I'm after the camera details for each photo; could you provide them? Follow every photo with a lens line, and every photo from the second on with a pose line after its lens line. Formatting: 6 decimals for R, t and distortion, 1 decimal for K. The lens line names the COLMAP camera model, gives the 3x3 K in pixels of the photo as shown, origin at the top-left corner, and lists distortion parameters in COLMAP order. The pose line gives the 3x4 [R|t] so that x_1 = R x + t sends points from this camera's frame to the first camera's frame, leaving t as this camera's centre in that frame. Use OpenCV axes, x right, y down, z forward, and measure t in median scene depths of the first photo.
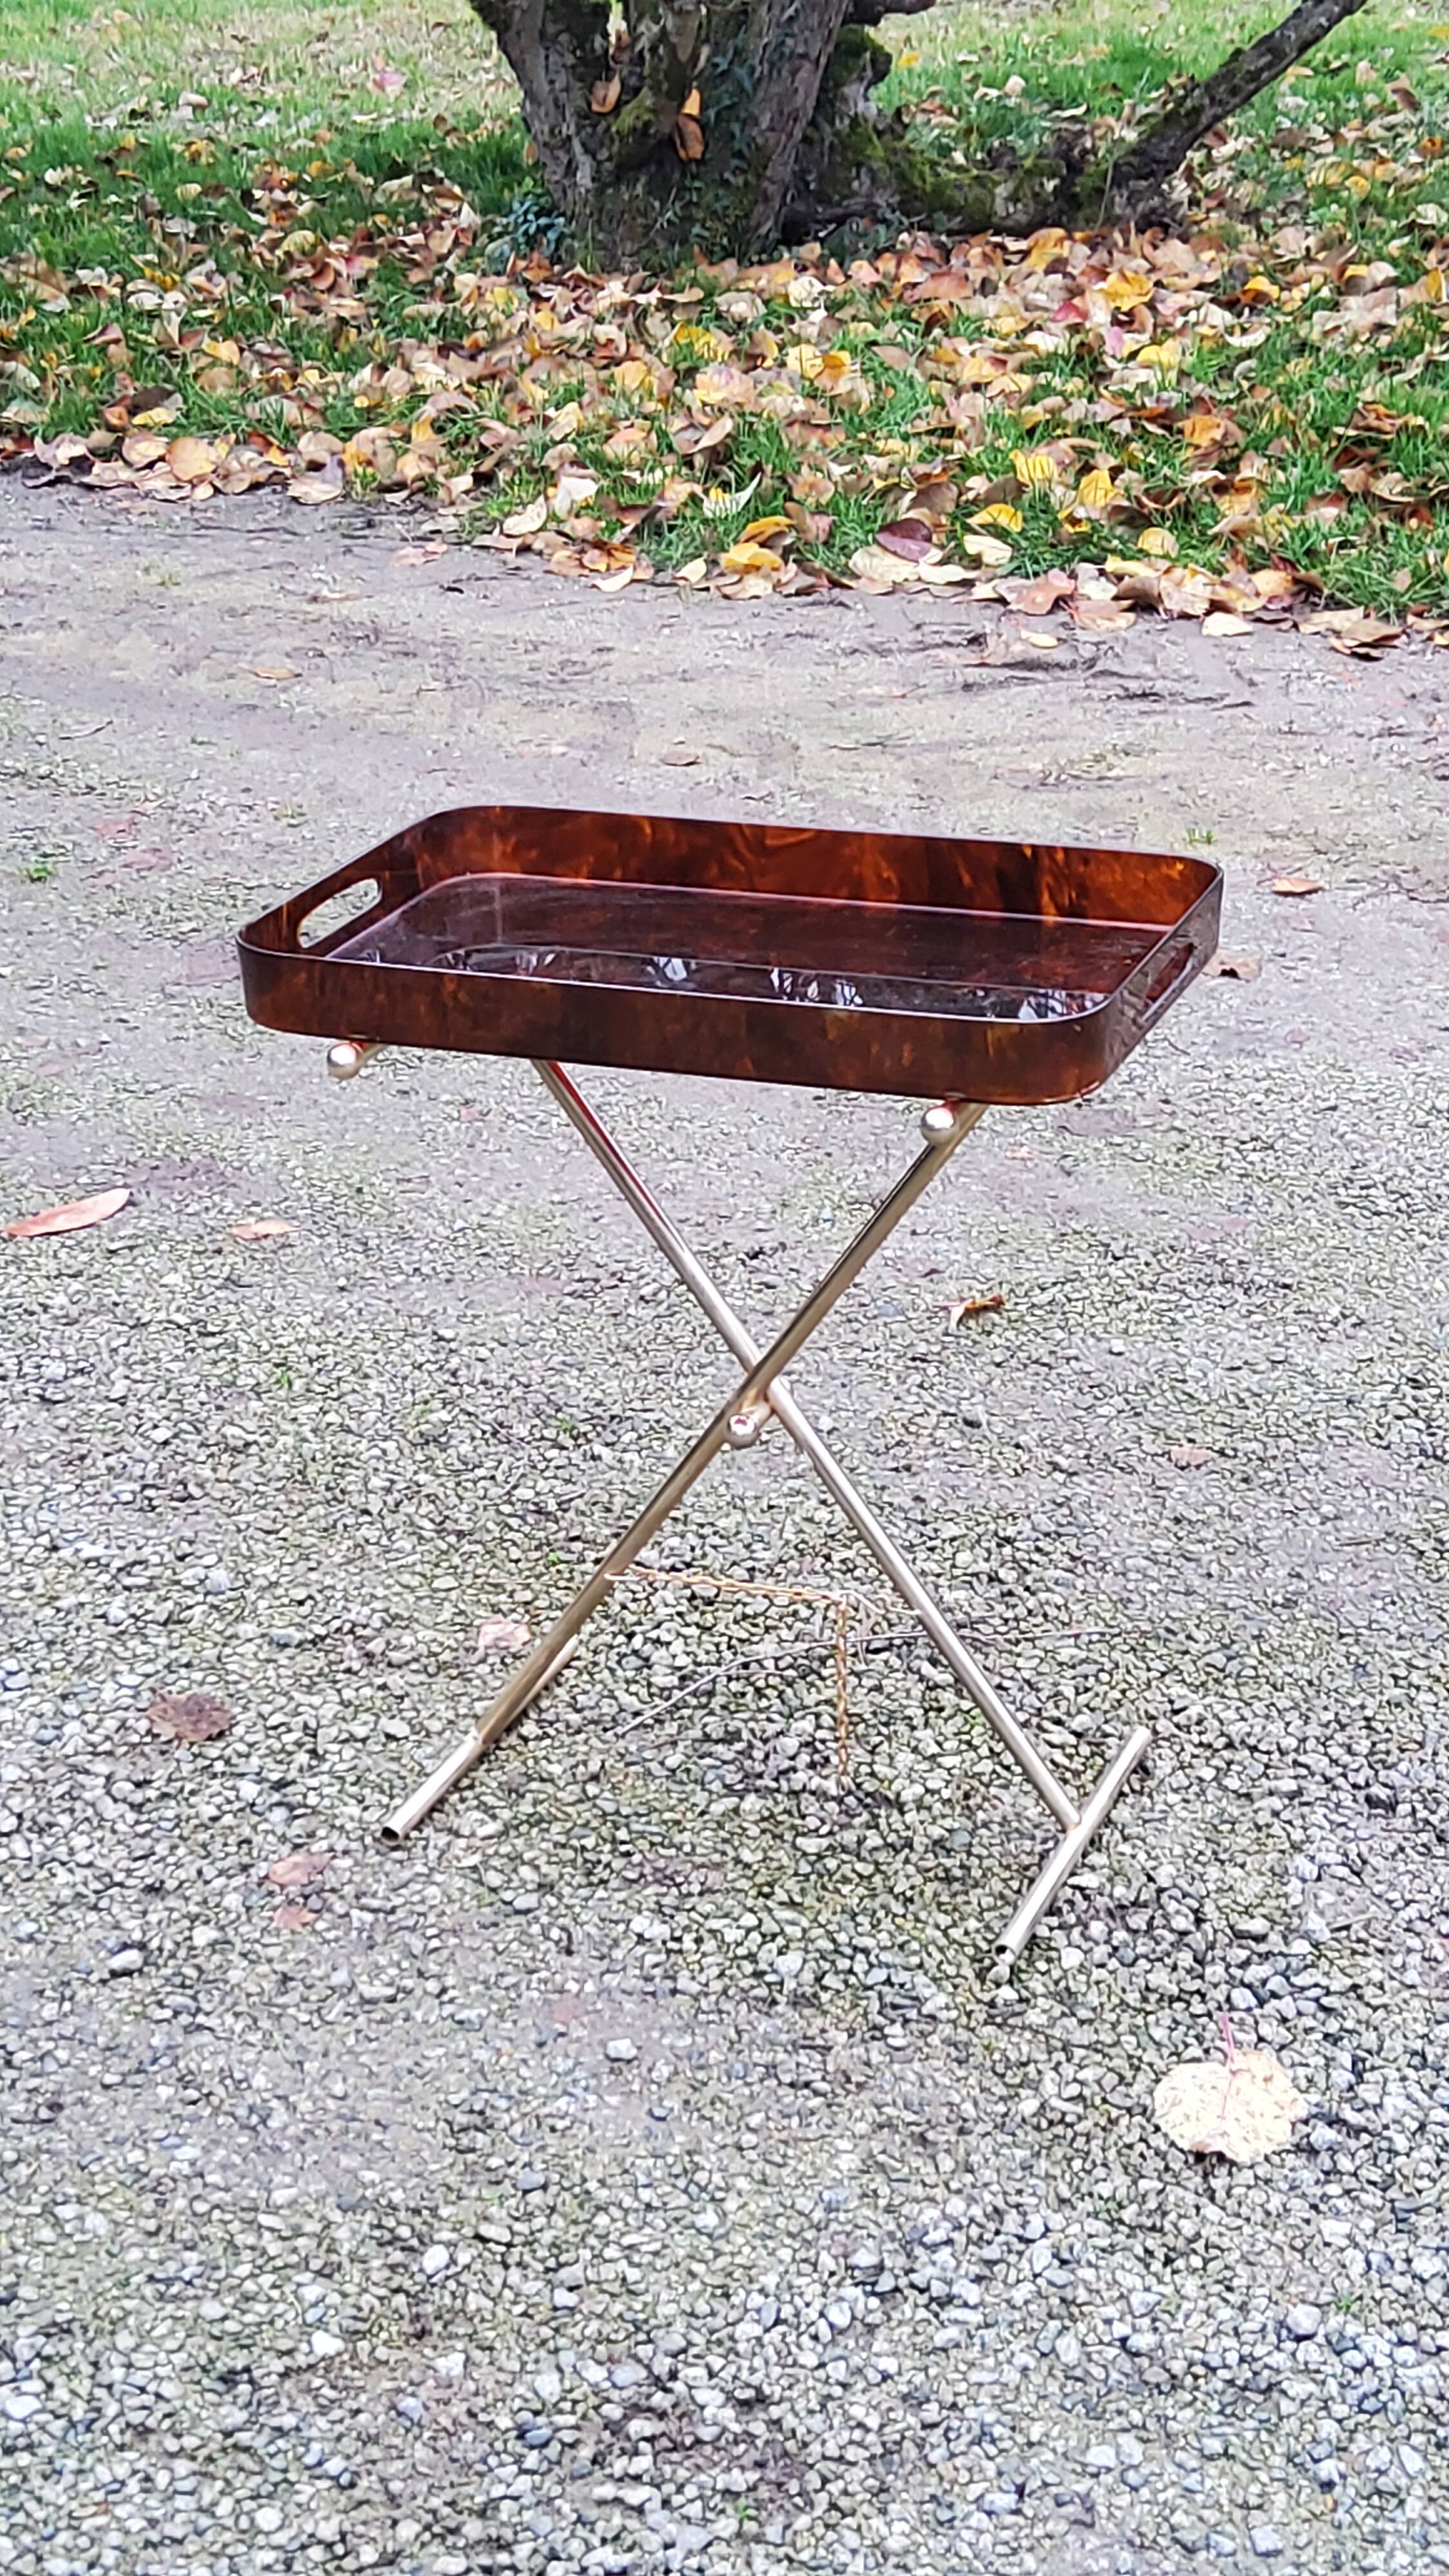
lens RADIAL K [[3807.3, 0, 730.1], [0, 3807.3, 1296.9], [0, 0, 1]] dist [0.094090, 0.000000]
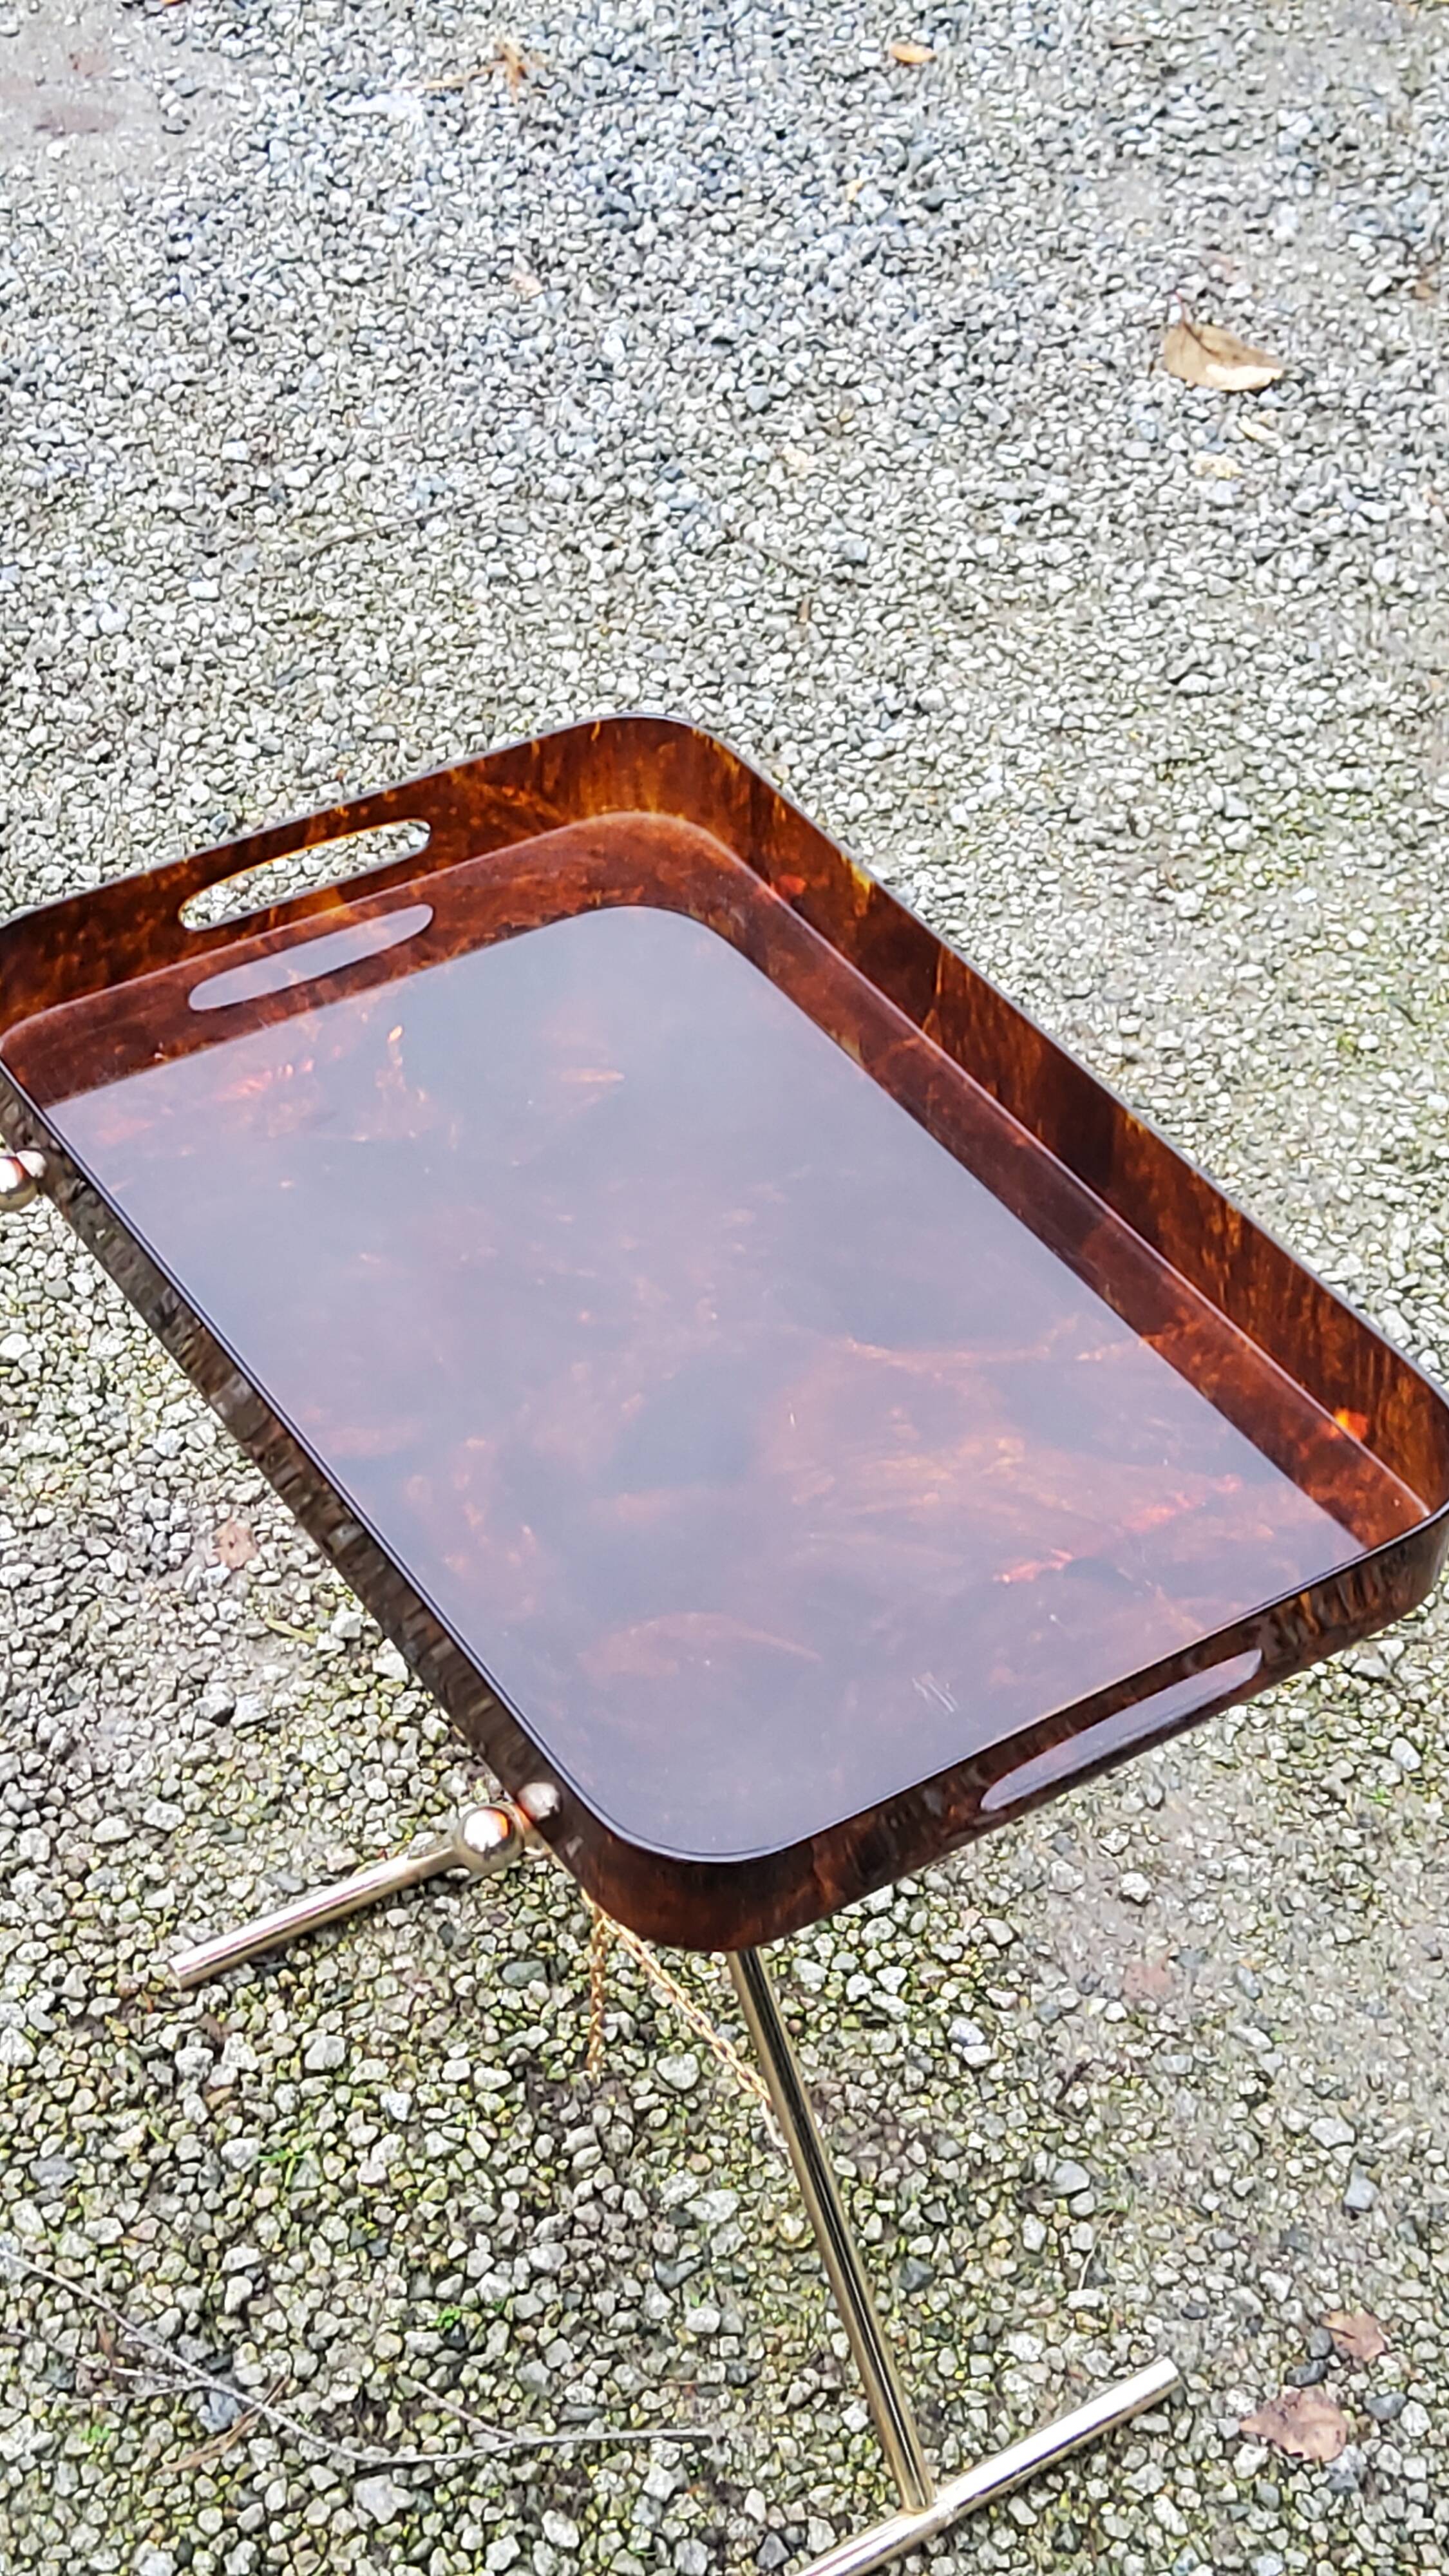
lens RADIAL K [[3807.3, 0, 770.2], [0, 3807.3, 1295.9], [0, 0, 1]] dist [0.094090, 0.000000]
pose [[-0.816270, -0.391849, 0.424450, -0.244196], [0.217620, 0.472041, 0.854294, -0.546010], [-0.535112, 0.789704, -0.300038, 1.080678]]
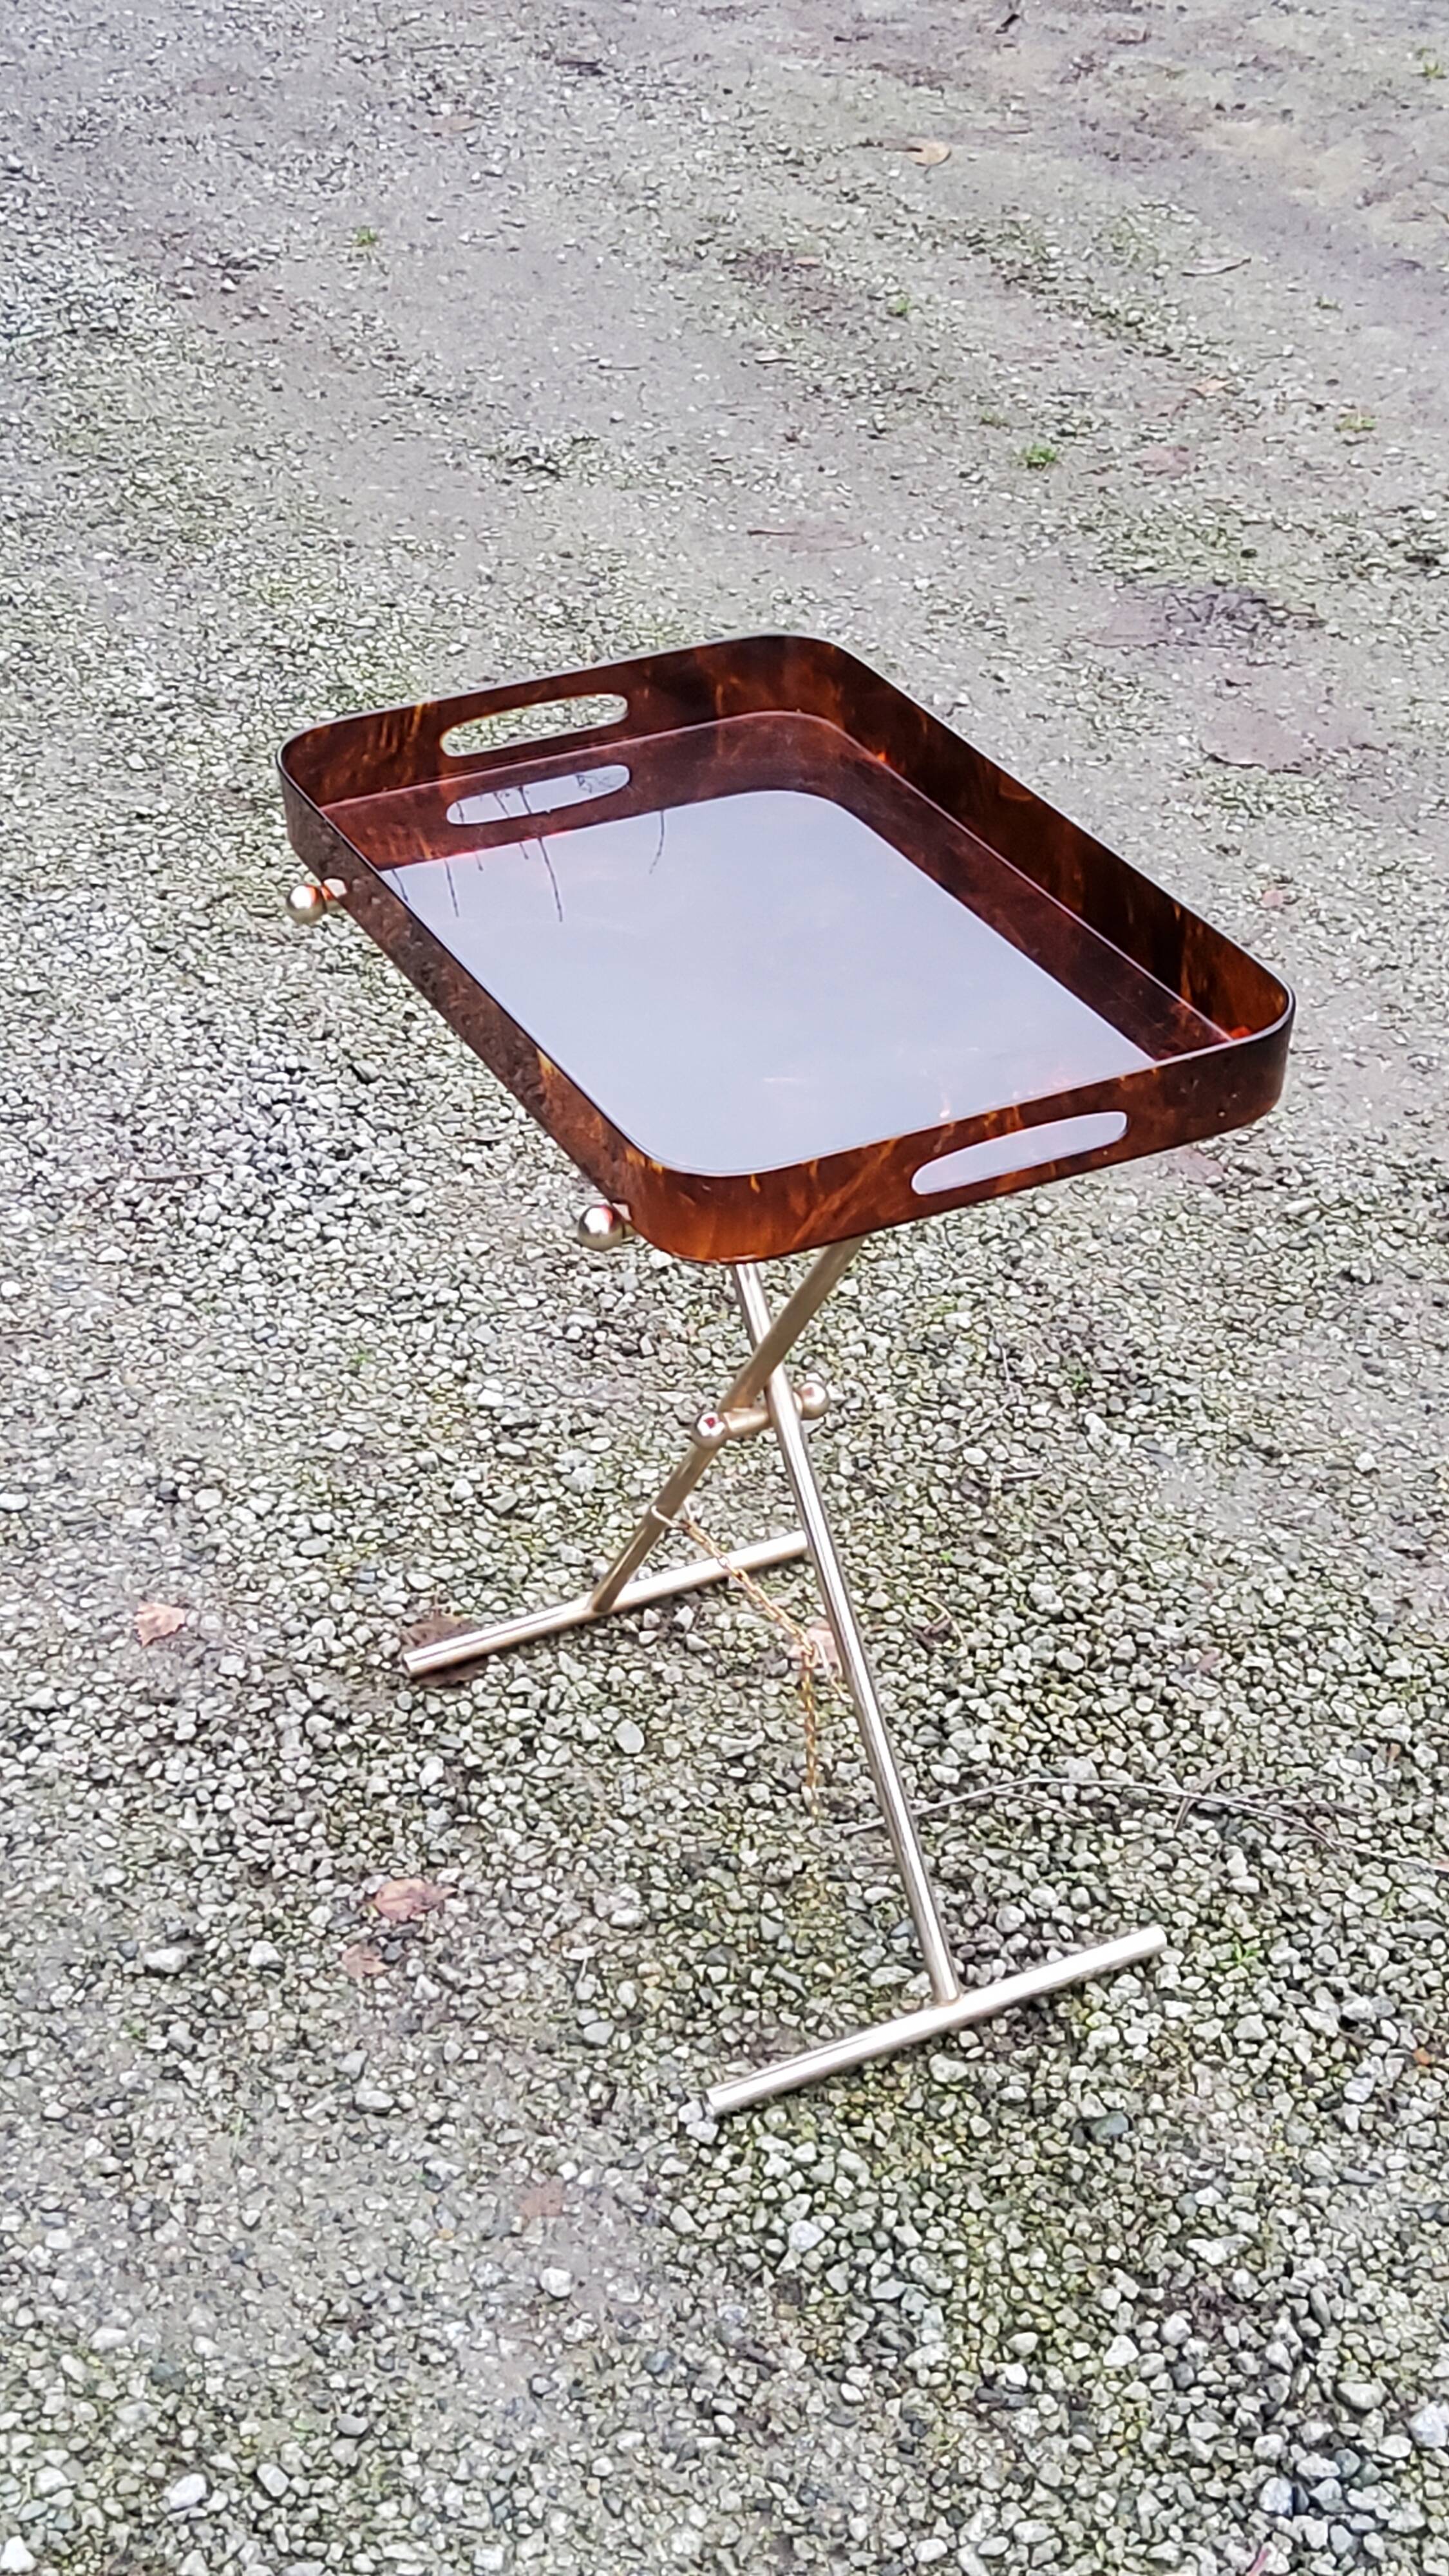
lens RADIAL K [[3807.3, 0, 724.8], [0, 3807.3, 1282.2], [0, 0, 1]] dist [0.094090, 0.000000]
pose [[0.892152, 0.265389, -0.365559, 0.236056], [-0.194122, 0.955936, 0.220234, -0.194516], [0.407898, -0.125519, 0.904358, 0.239578]]
